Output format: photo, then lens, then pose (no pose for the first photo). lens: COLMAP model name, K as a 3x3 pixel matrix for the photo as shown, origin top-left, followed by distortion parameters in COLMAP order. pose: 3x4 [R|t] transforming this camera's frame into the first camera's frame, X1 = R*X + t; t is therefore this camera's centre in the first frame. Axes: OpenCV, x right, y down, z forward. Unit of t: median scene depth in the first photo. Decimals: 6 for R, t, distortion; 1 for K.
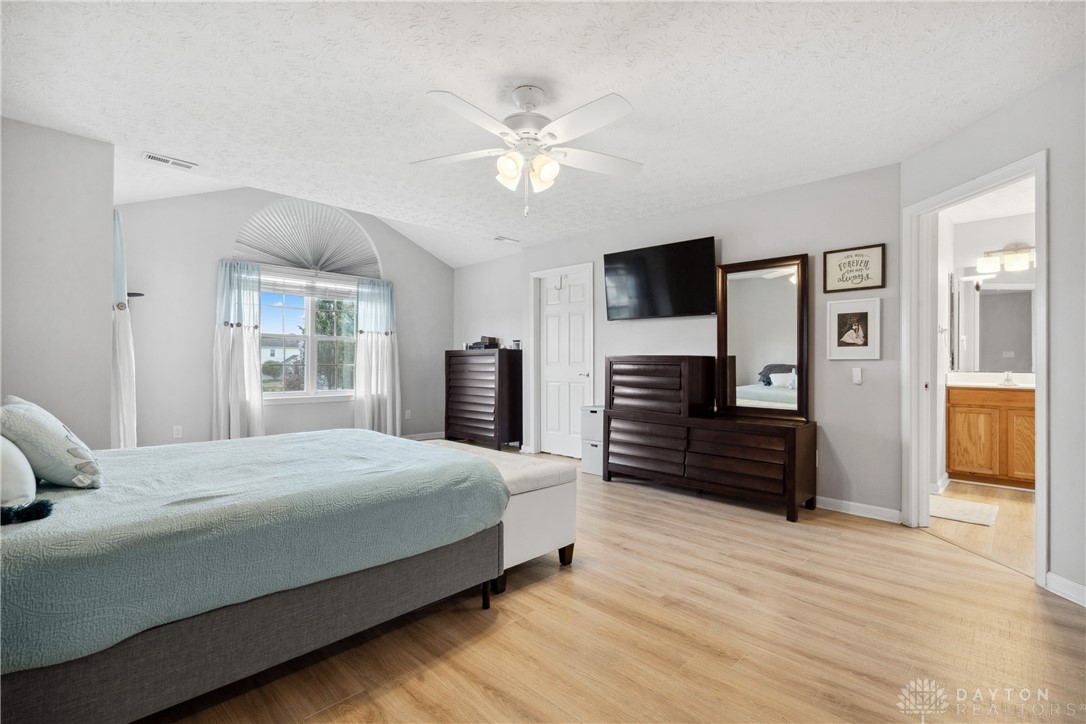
lens RADIAL K [[506.4, 0, 544.5], [0, 506.4, 363.0], [0, 0, 1]] dist [0.000140, -0.000274]
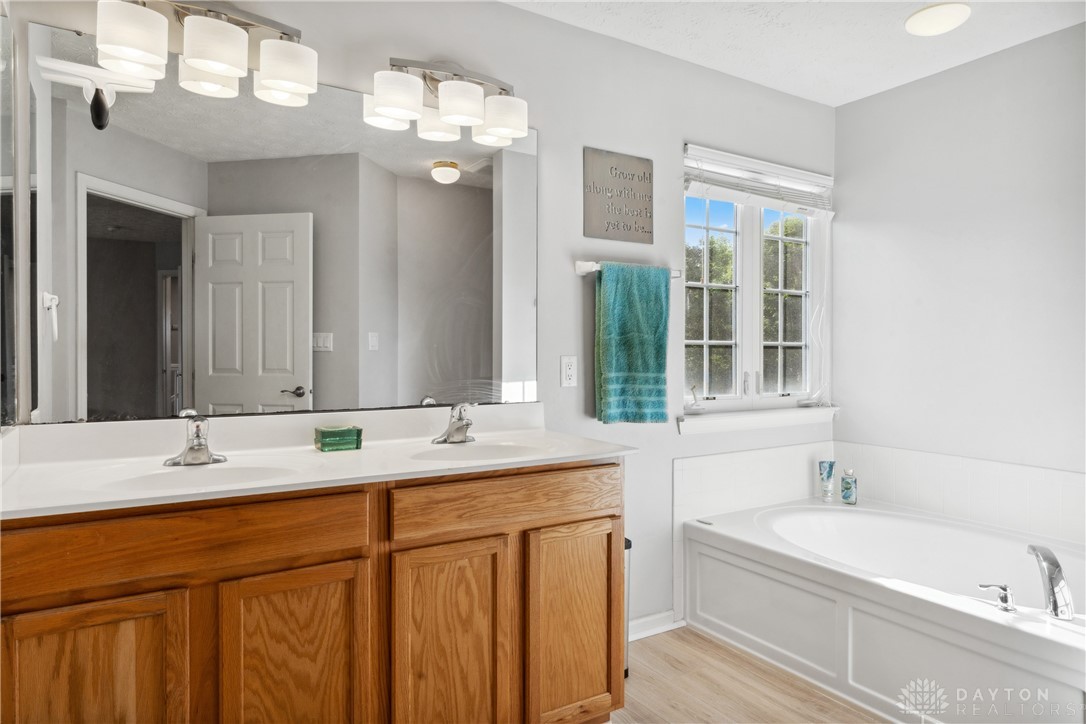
lens RADIAL K [[661.0, 0, 548.1], [0, 661.0, 358.0], [0, 0, 1]] dist [0.002409, -0.001724]
pose [[0.242259, -0.008531, 0.970174, 0.522628], [0.004509, 0.999960, 0.007667, -0.018446], [-0.970201, 0.002517, 0.242287, 0.625928]]
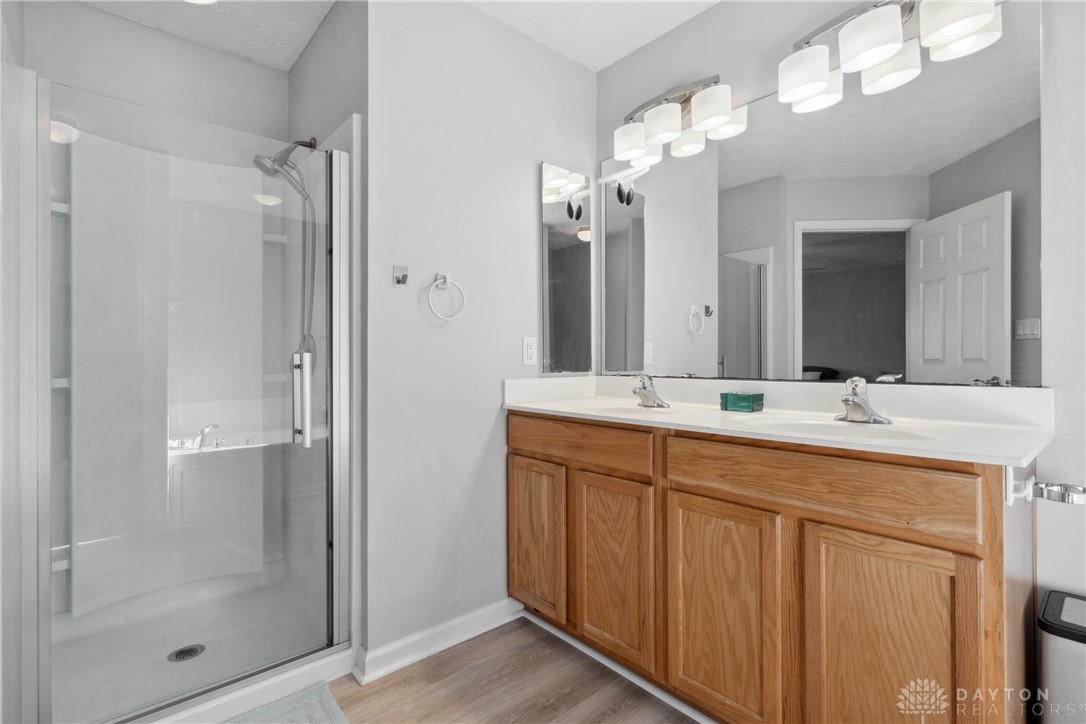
lens RADIAL K [[506.4, 0, 550.8], [0, 506.4, 360.7], [0, 0, 1]] dist [0.000140, -0.000274]
pose [[0.997486, -0.003801, -0.070764, 0.762170], [0.003504, 0.999985, -0.004321, 0.004212], [0.070779, 0.004062, 0.997484, 0.482199]]
